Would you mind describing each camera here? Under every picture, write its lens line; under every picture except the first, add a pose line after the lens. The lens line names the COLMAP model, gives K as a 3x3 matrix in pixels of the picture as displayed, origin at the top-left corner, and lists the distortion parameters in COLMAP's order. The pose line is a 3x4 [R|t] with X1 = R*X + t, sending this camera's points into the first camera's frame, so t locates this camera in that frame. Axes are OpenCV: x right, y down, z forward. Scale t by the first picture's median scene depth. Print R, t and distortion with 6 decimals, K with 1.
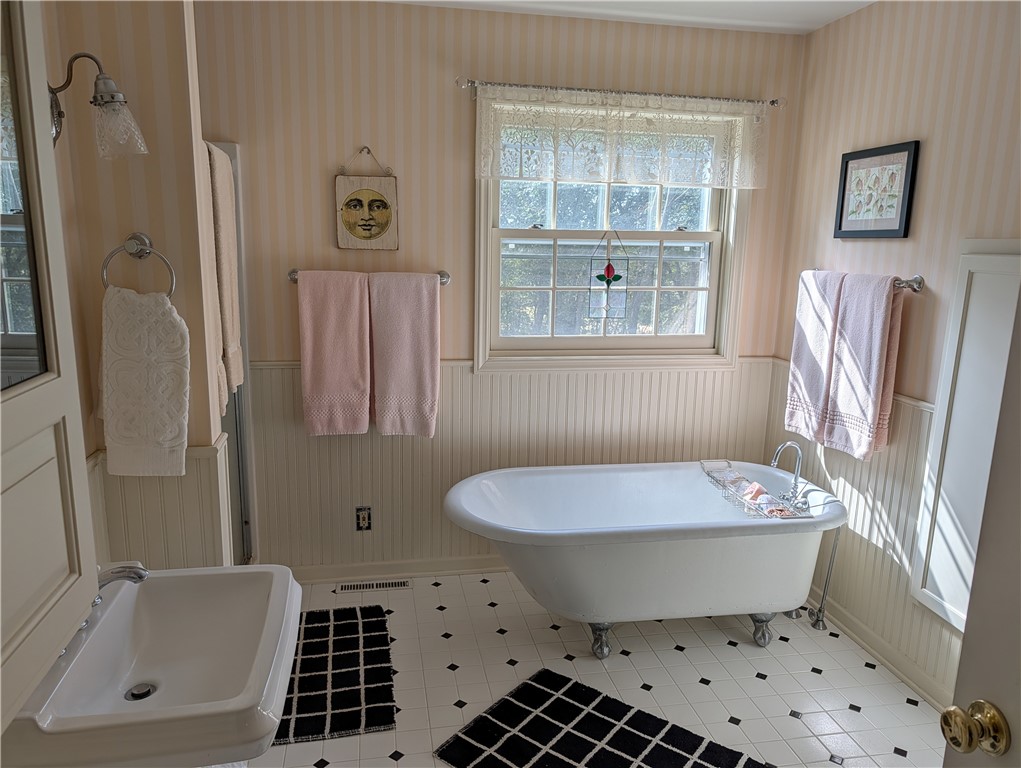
lens RADIAL K [[719.5, 0, 509.5], [0, 719.5, 389.9], [0, 0, 1]] dist [0.001023, -0.004500]
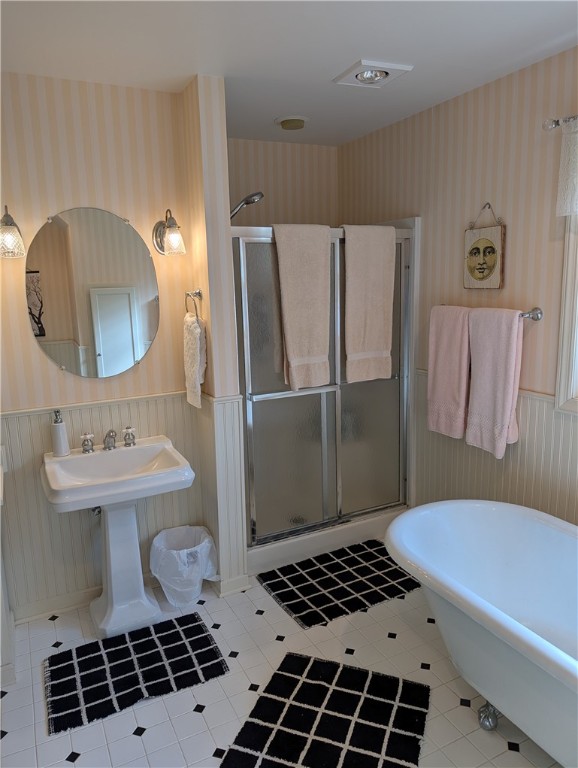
lens RADIAL K [[541.2, 0, 288.4], [0, 541.2, 379.7], [0, 0, 1]] dist [0.001023, -0.004500]
pose [[0.286729, 0.138841, -0.947898, 0.591445], [-0.166932, 0.981547, 0.093275, -0.078298], [0.943356, 0.131489, 0.304614, 0.449944]]
